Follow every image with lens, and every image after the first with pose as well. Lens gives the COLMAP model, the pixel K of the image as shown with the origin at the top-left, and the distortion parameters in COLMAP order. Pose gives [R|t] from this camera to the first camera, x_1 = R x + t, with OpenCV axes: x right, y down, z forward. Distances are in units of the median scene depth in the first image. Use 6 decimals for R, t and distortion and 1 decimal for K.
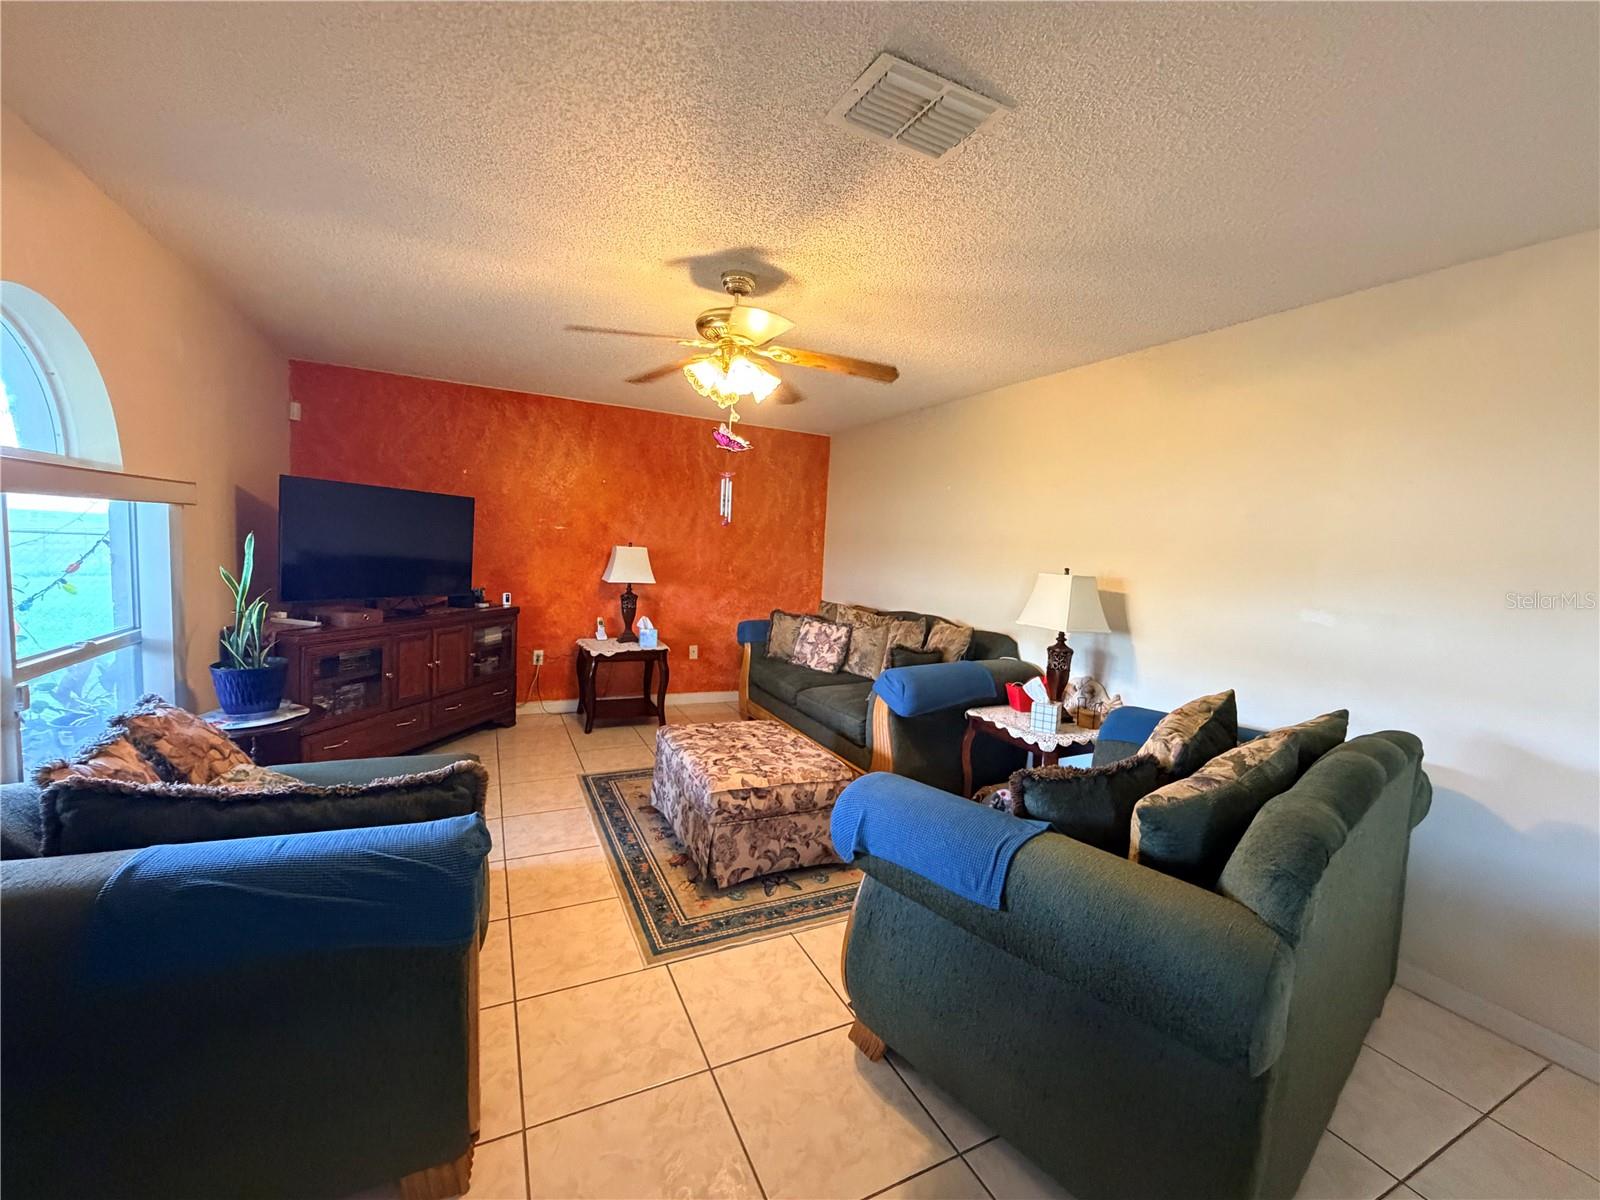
lens RADIAL K [[642.4, 0, 792.5], [0, 642.4, 588.7], [0, 0, 1]] dist [0.001307, 0.000380]
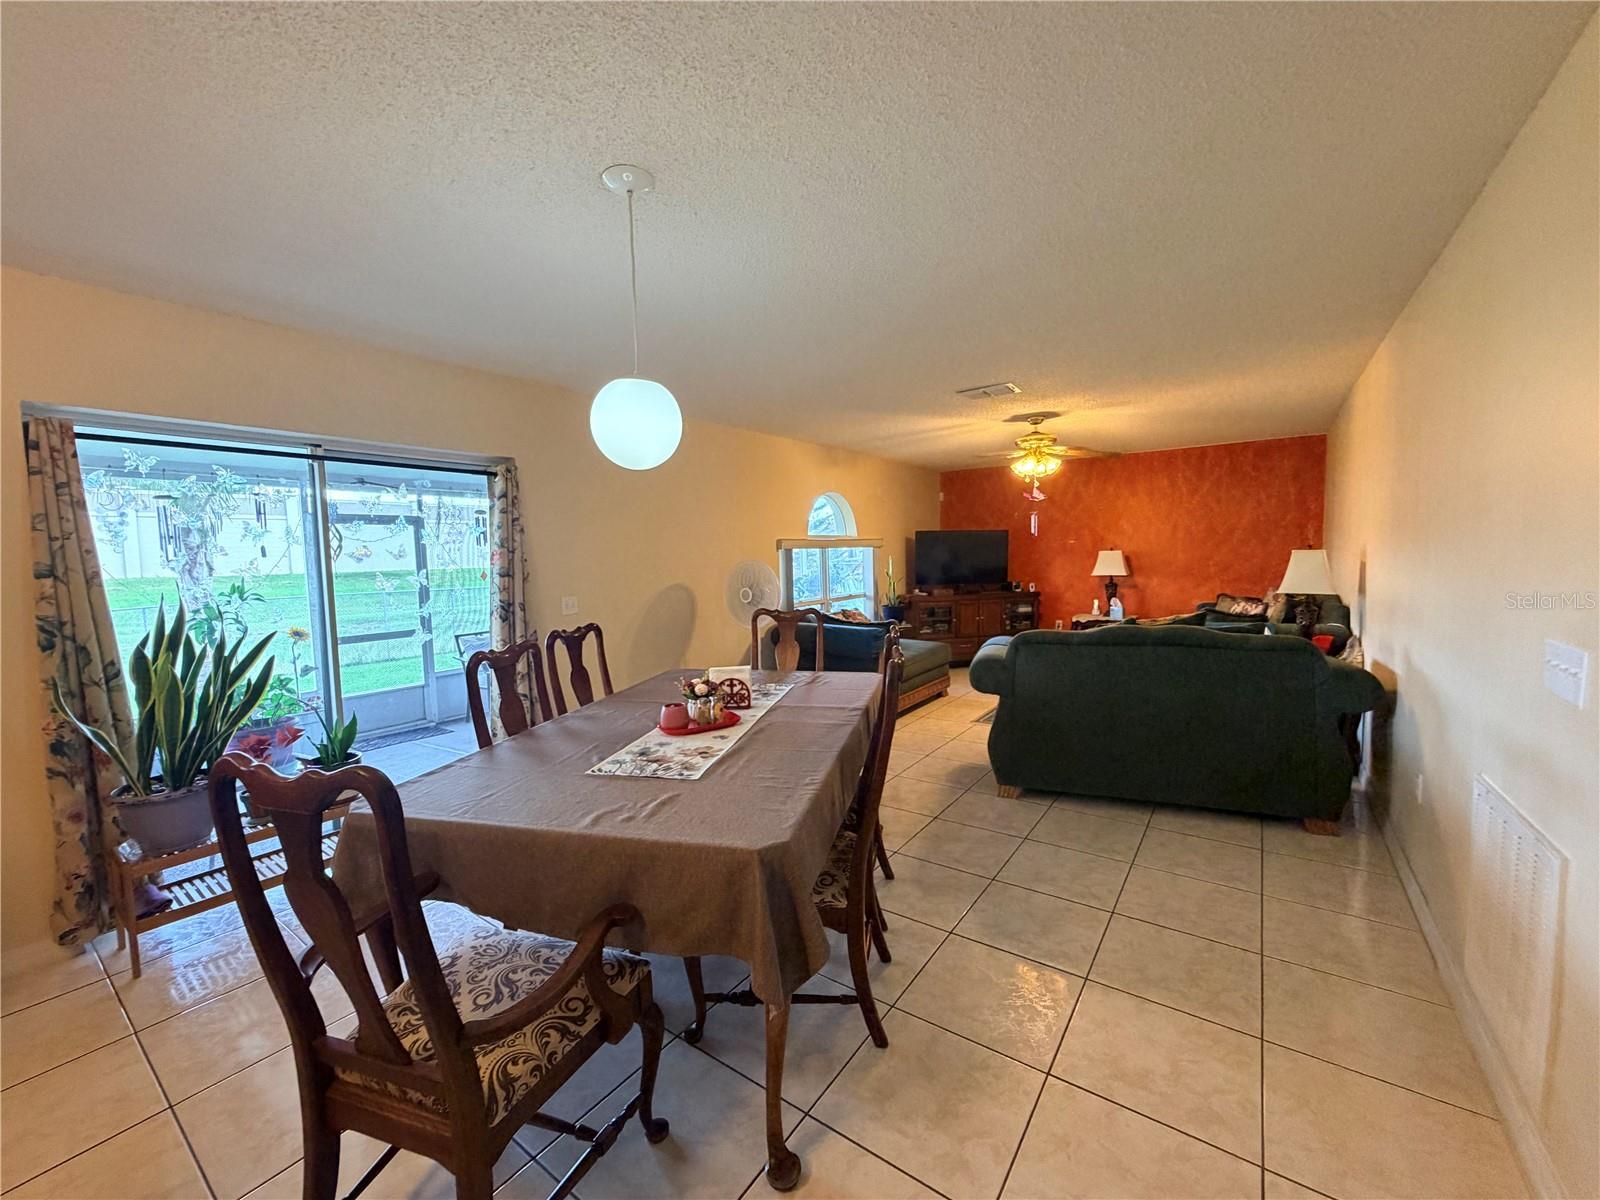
lens RADIAL K [[642.4, 0, 802.4], [0, 642.4, 600.7], [0, 0, 1]] dist [0.001307, 0.000380]
pose [[0.470899, 0.000863, -0.882186, 0.719834], [-0.008280, 0.999960, -0.003441, 0.059780], [0.882148, 0.008925, 0.470888, -0.315805]]
